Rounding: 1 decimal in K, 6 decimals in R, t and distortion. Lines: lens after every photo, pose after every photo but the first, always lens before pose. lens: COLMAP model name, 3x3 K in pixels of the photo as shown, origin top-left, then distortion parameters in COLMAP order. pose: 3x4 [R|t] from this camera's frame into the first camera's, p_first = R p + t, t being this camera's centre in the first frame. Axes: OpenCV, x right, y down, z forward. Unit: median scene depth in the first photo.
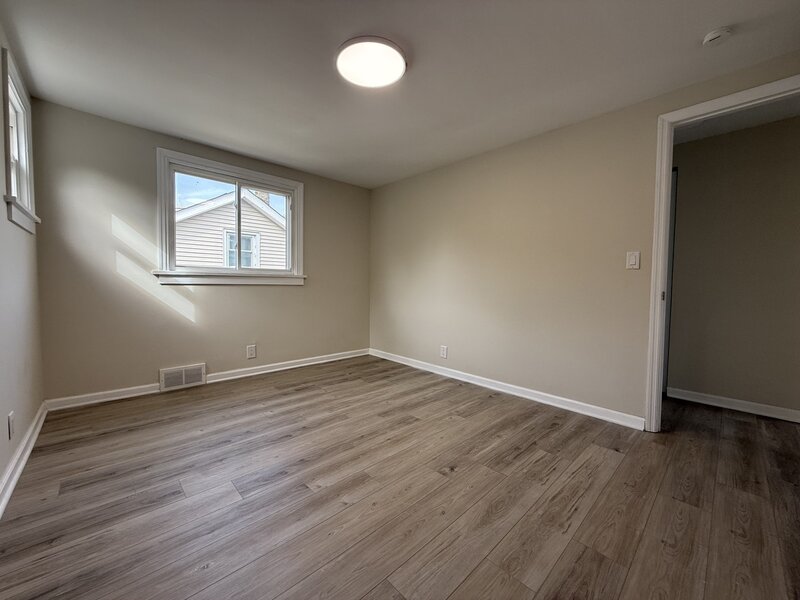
lens RADIAL K [[319.8, 0, 400.8], [0, 319.8, 296.2], [0, 0, 1]] dist [0.001143, -0.000175]
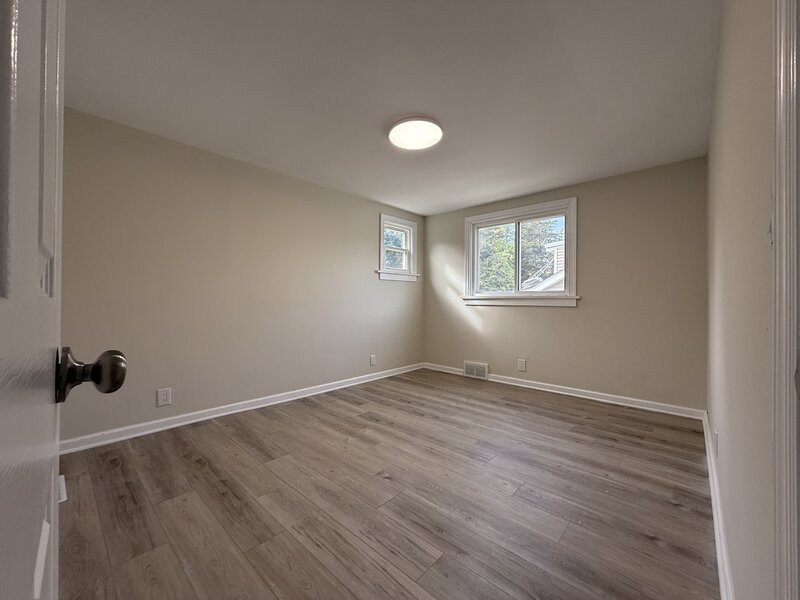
lens RADIAL K [[319.8, 0, 395.7], [0, 319.8, 298.5], [0, 0, 1]] dist [0.001143, -0.000175]
pose [[0.059944, -0.016186, -0.998071, 0.880032], [-0.040502, 0.999006, -0.018634, -0.031335], [0.997380, 0.041541, 0.059229, 0.662903]]
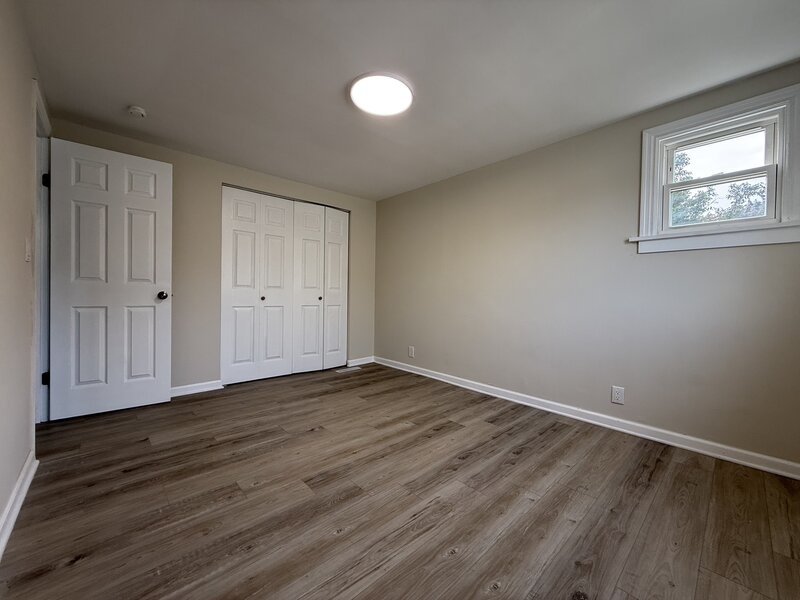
lens RADIAL K [[319.8, 0, 399.0], [0, 319.8, 299.8], [0, 0, 1]] dist [0.001143, -0.000175]
pose [[-0.999423, -0.029664, 0.016514, -0.144407], [-0.028794, 0.998299, 0.050689, -0.053867], [-0.017990, 0.050185, -0.998578, 1.618388]]
